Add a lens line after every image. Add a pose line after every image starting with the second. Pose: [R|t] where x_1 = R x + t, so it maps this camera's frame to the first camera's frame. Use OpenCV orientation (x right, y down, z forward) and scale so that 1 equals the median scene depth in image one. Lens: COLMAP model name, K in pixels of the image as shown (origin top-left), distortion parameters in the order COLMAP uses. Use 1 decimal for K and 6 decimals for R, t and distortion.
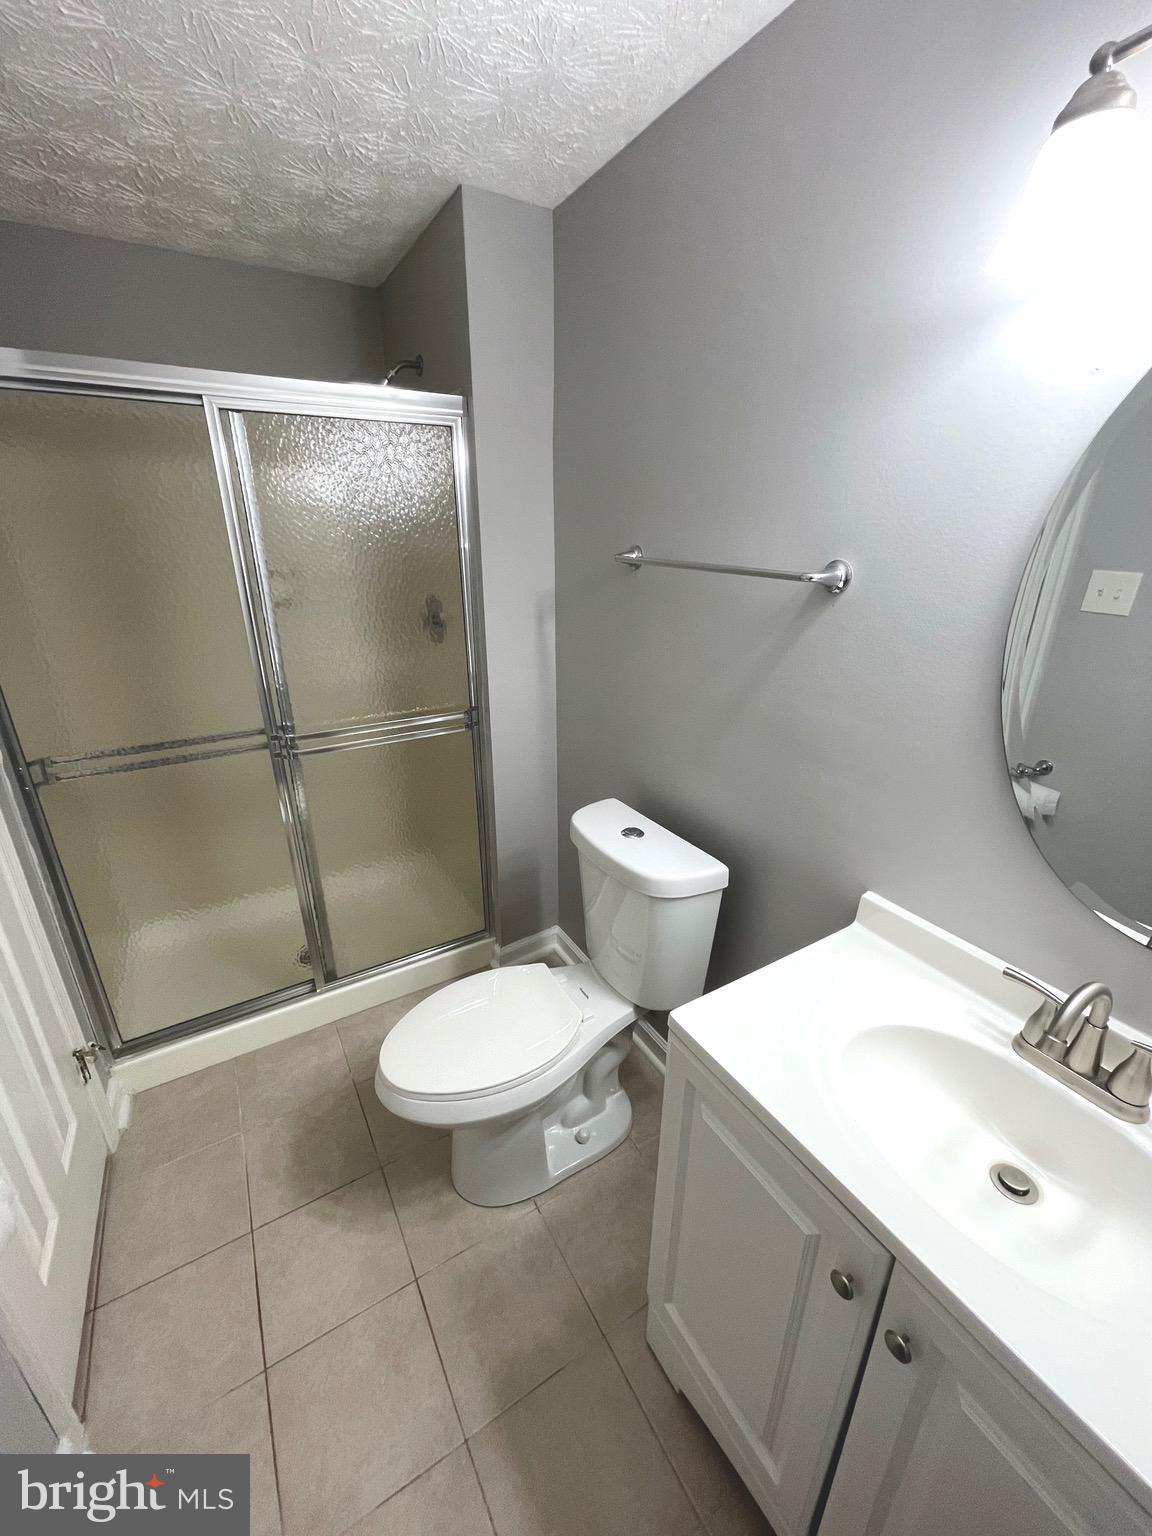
lens RADIAL K [[616.6, 0, 583.9], [0, 616.6, 769.8], [0, 0, 1]] dist [-0.008634, 0.001625]
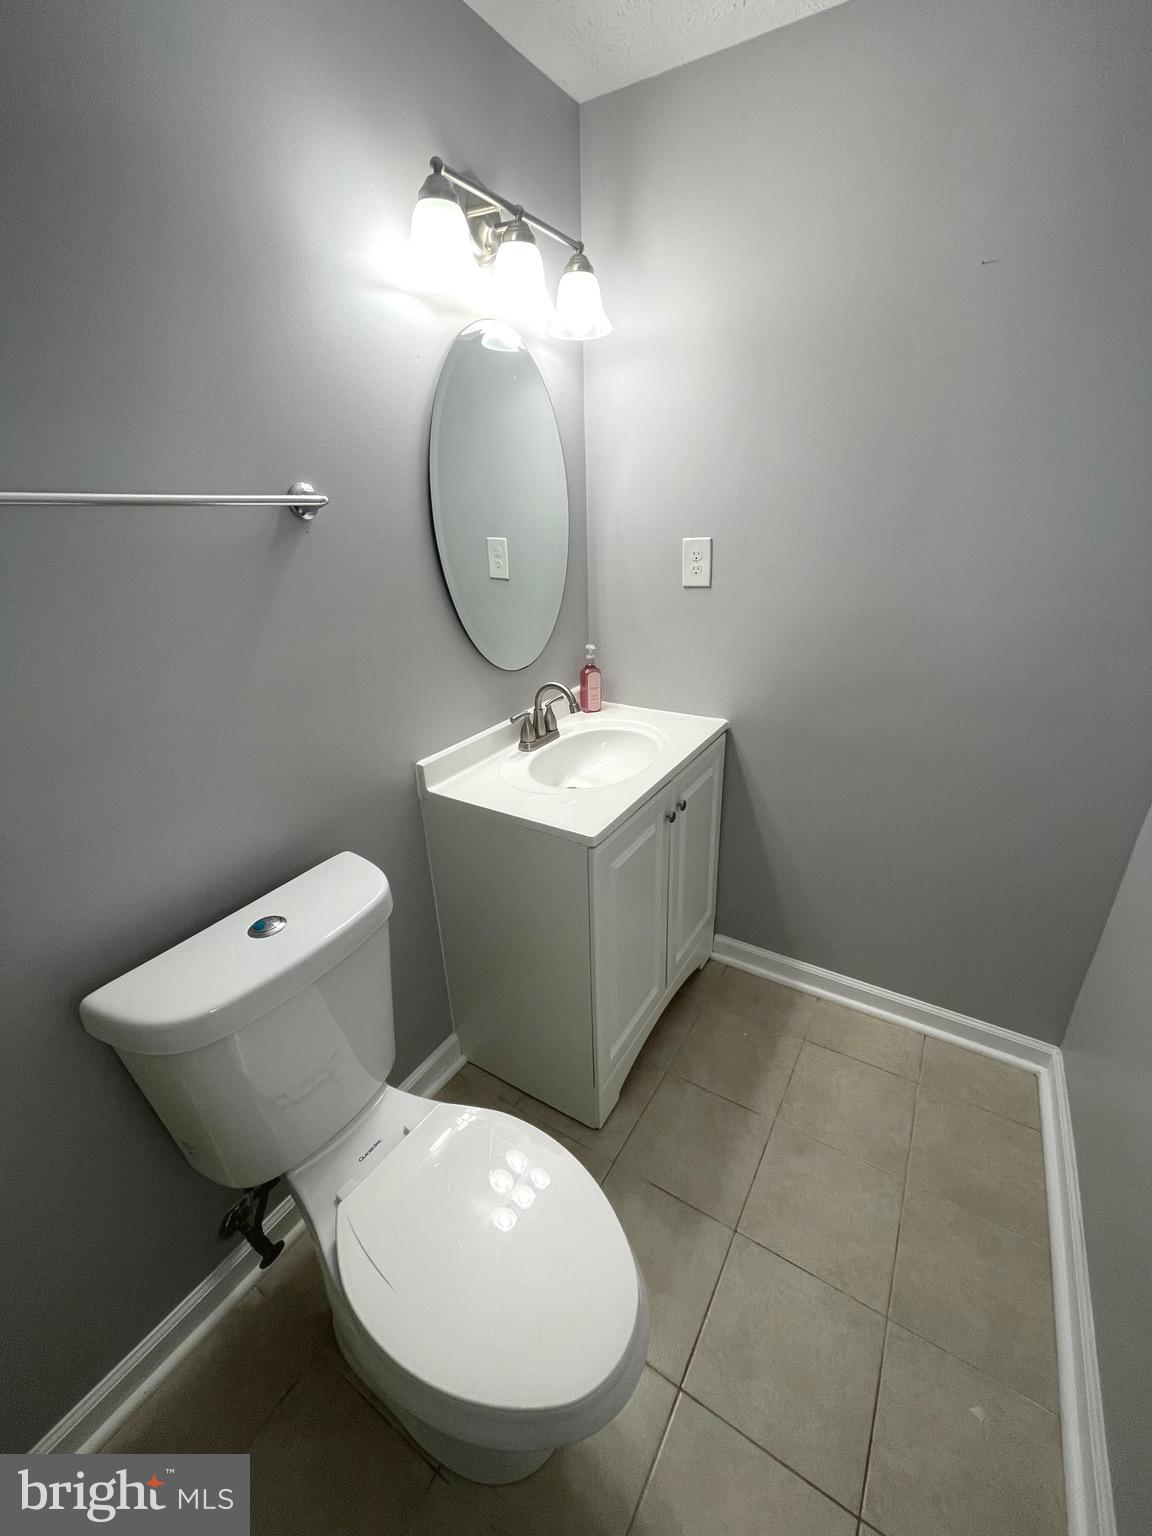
lens RADIAL K [[616.6, 0, 582.3], [0, 616.6, 770.1], [0, 0, 1]] dist [-0.008634, 0.001625]
pose [[-0.475089, -0.345339, 0.809340, -0.857214], [0.321197, 0.788245, 0.524883, -0.407204], [-0.819221, 0.509324, -0.263565, 1.317285]]
